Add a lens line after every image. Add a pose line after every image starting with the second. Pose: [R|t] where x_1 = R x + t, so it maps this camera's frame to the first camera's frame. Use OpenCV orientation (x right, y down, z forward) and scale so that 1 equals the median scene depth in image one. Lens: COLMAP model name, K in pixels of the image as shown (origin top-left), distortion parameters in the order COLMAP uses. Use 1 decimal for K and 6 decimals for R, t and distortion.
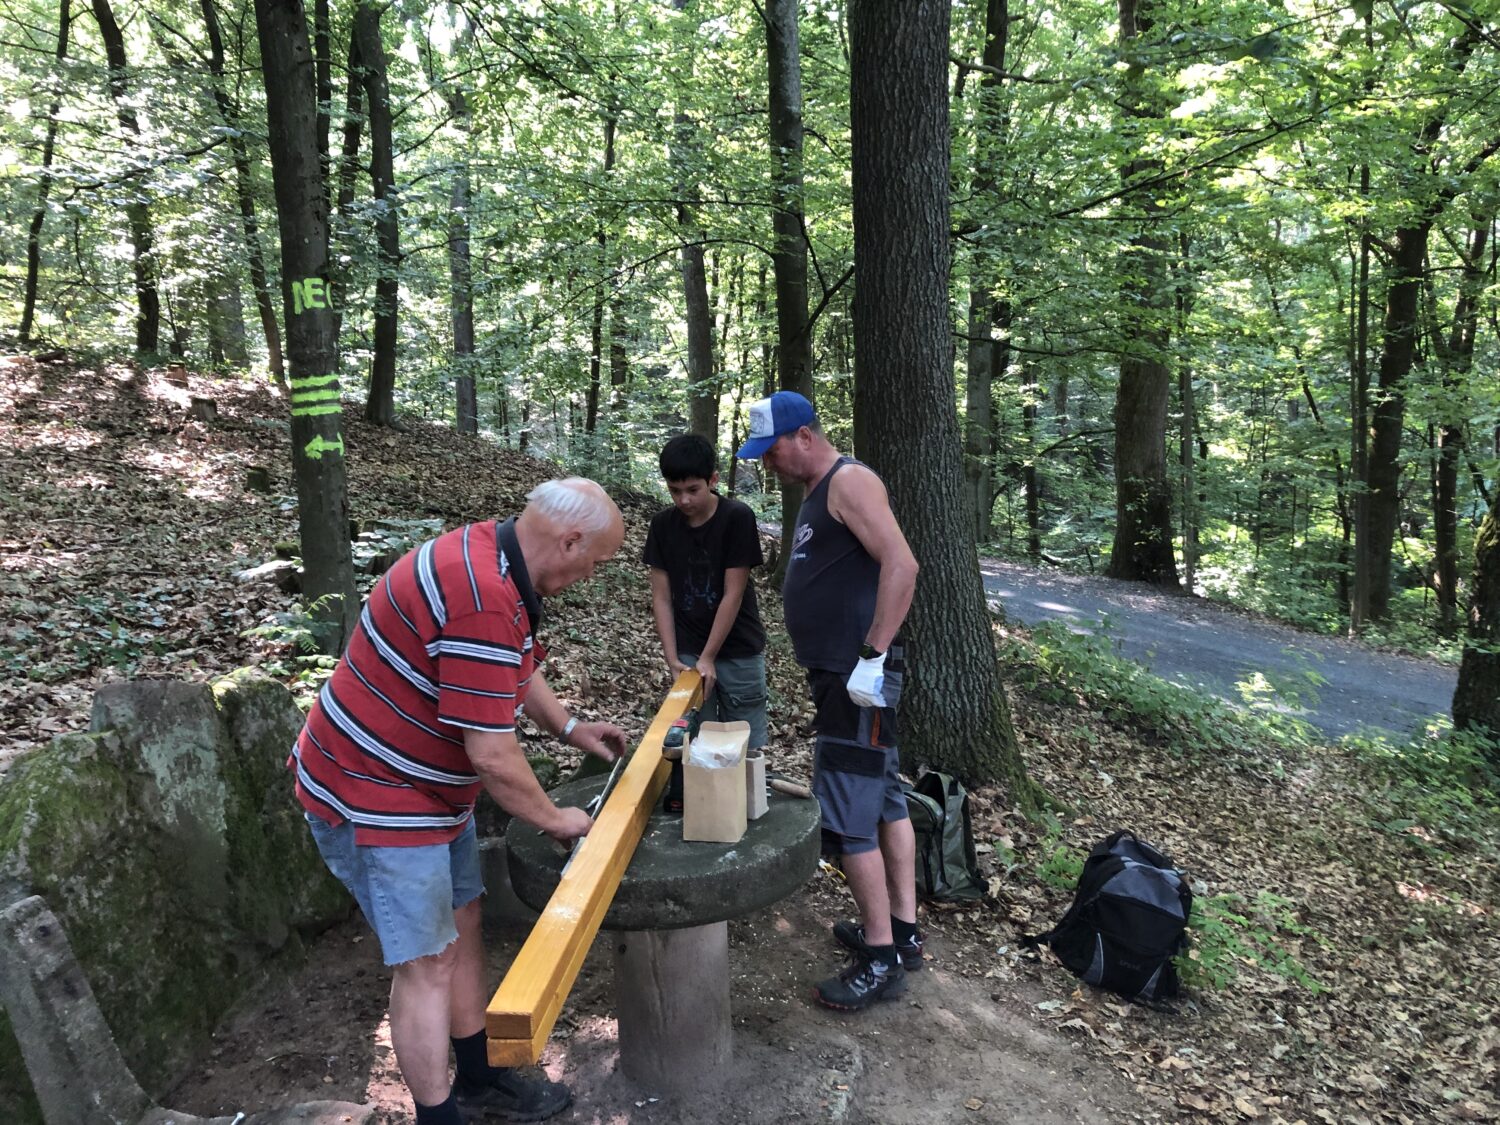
lens RADIAL K [[1215.2, 0, 749.1], [0, 1215.2, 556.5], [0, 0, 1]] dist [0.036249, -0.039033]
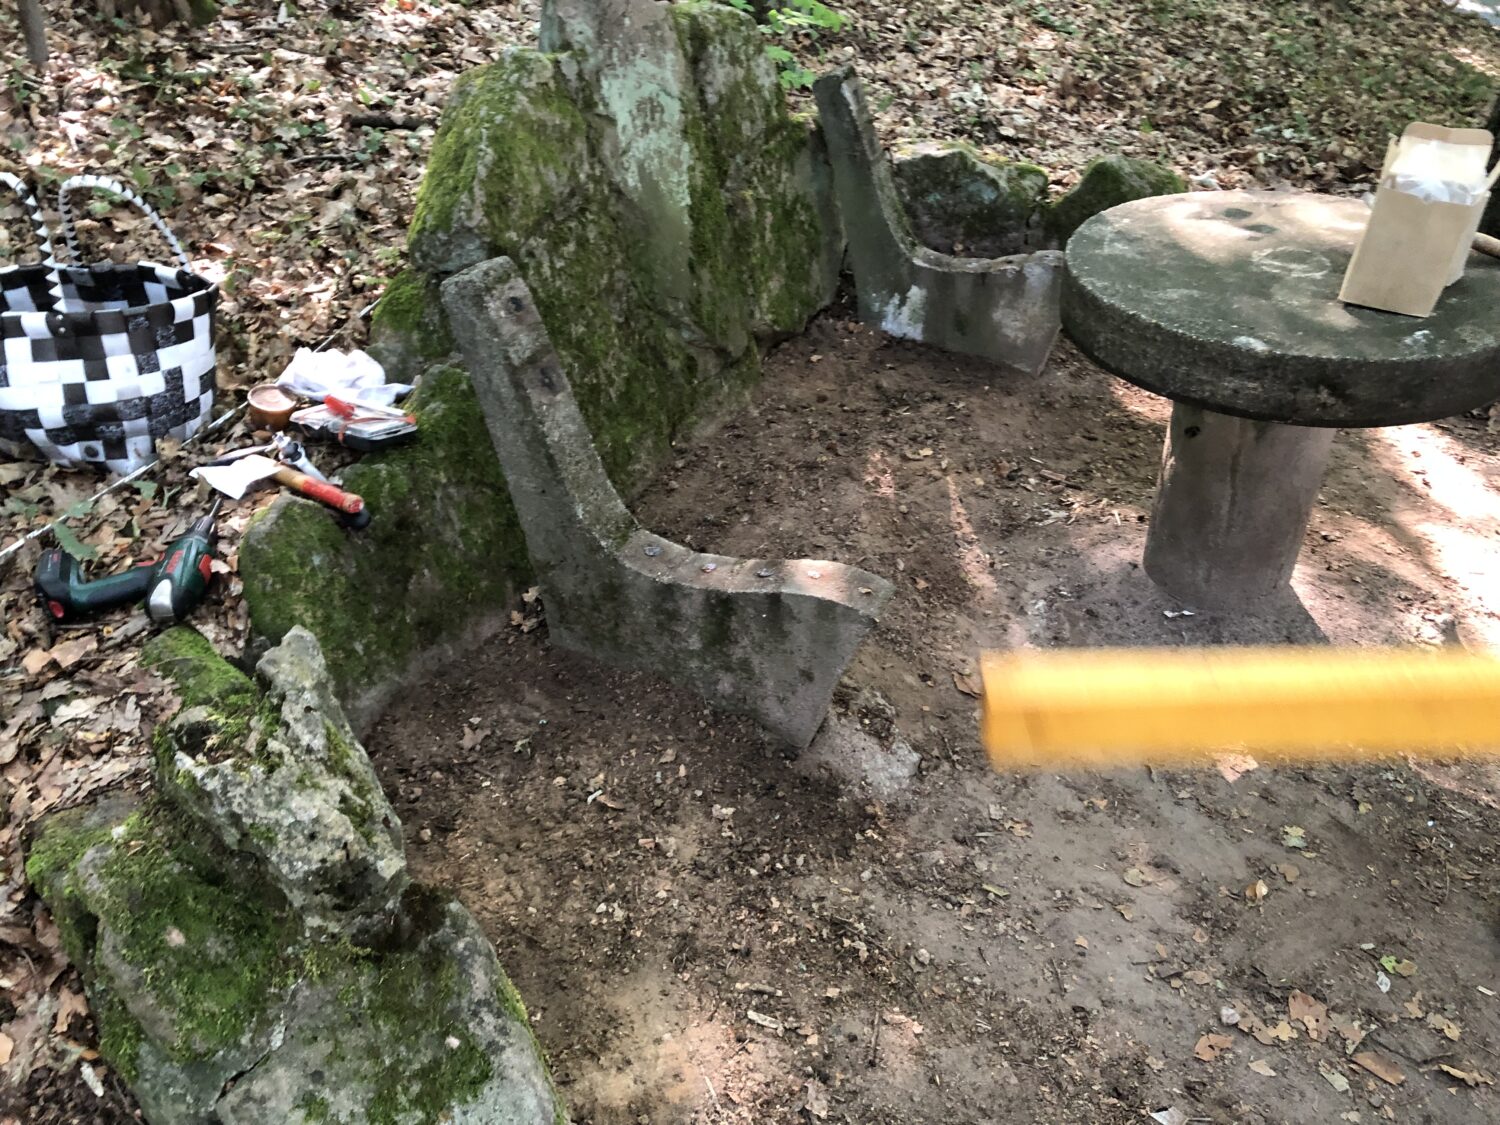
lens RADIAL K [[1215.2, 0, 752.7], [0, 1215.2, 567.5], [0, 0, 1]] dist [0.036249, -0.039033]
pose [[0.955986, 0.191976, -0.221892, -0.169986], [-0.071373, 0.885682, 0.458773, 0.065824], [0.284599, -0.422744, 0.860402, 0.227936]]
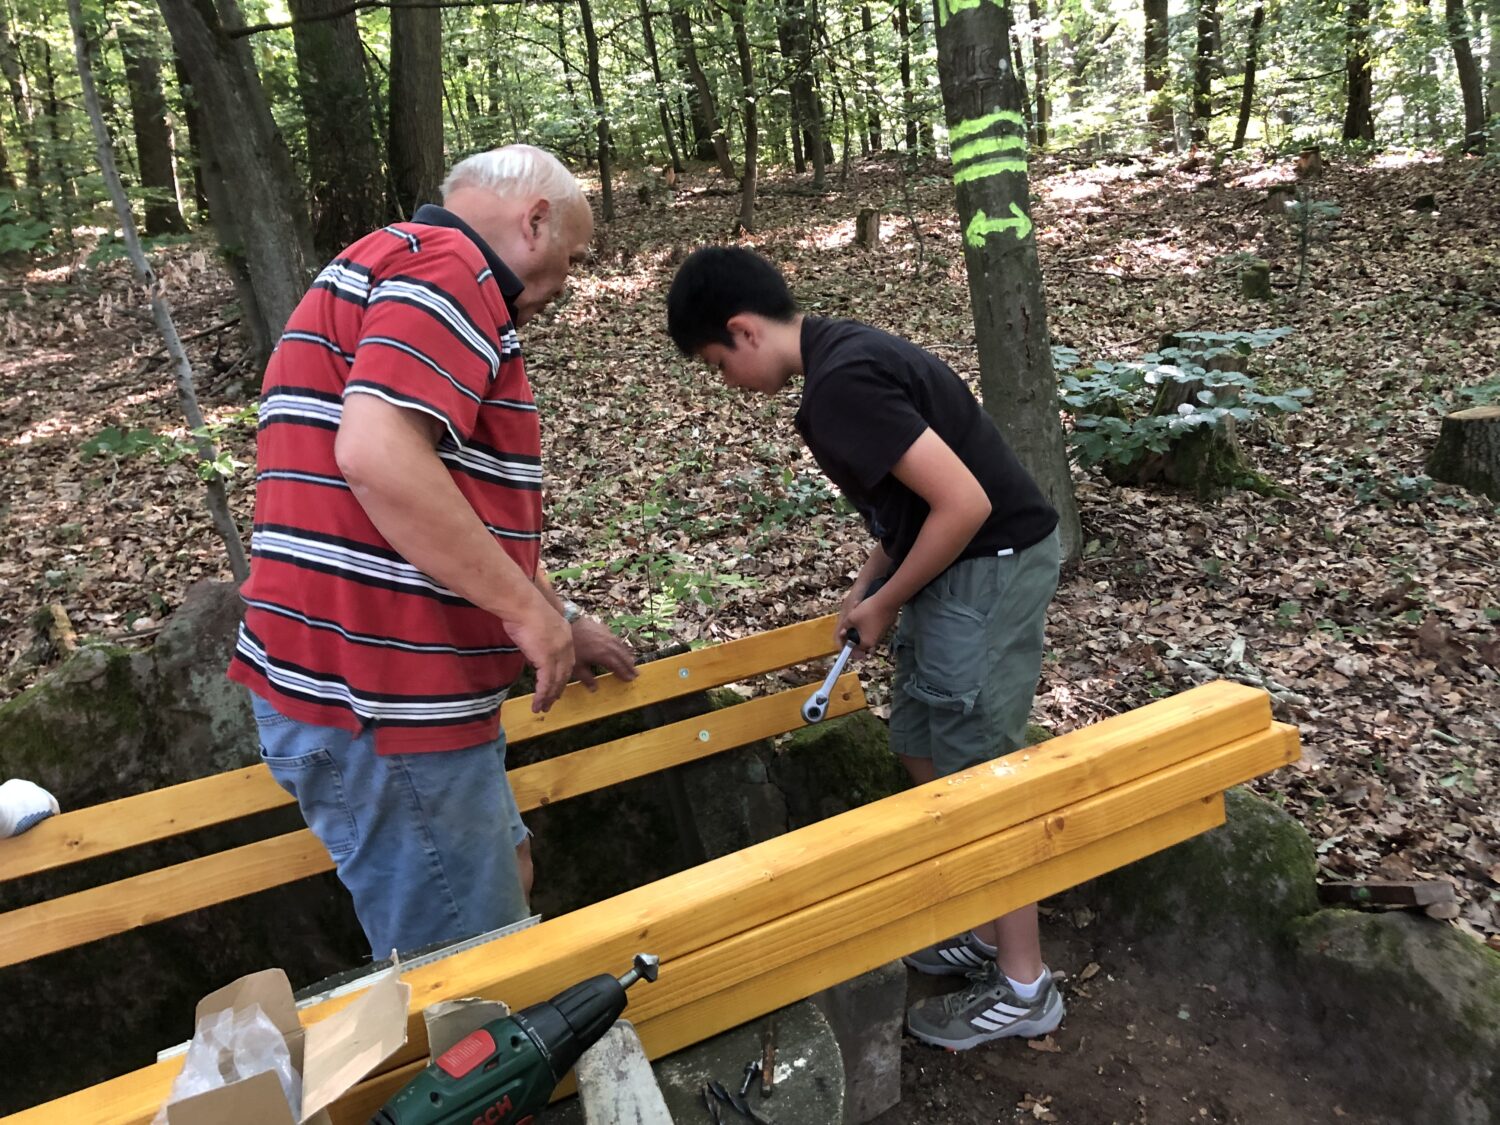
lens RADIAL K [[1215.2, 0, 750.4], [0, 1215.2, 558.6], [0, 0, 1]] dist [0.036249, -0.039033]
pose [[0.544544, 0.113662, -0.830995, 0.267186], [0.011903, 0.989628, 0.143160, -0.011952], [0.838648, -0.087848, 0.537544, 0.863744]]
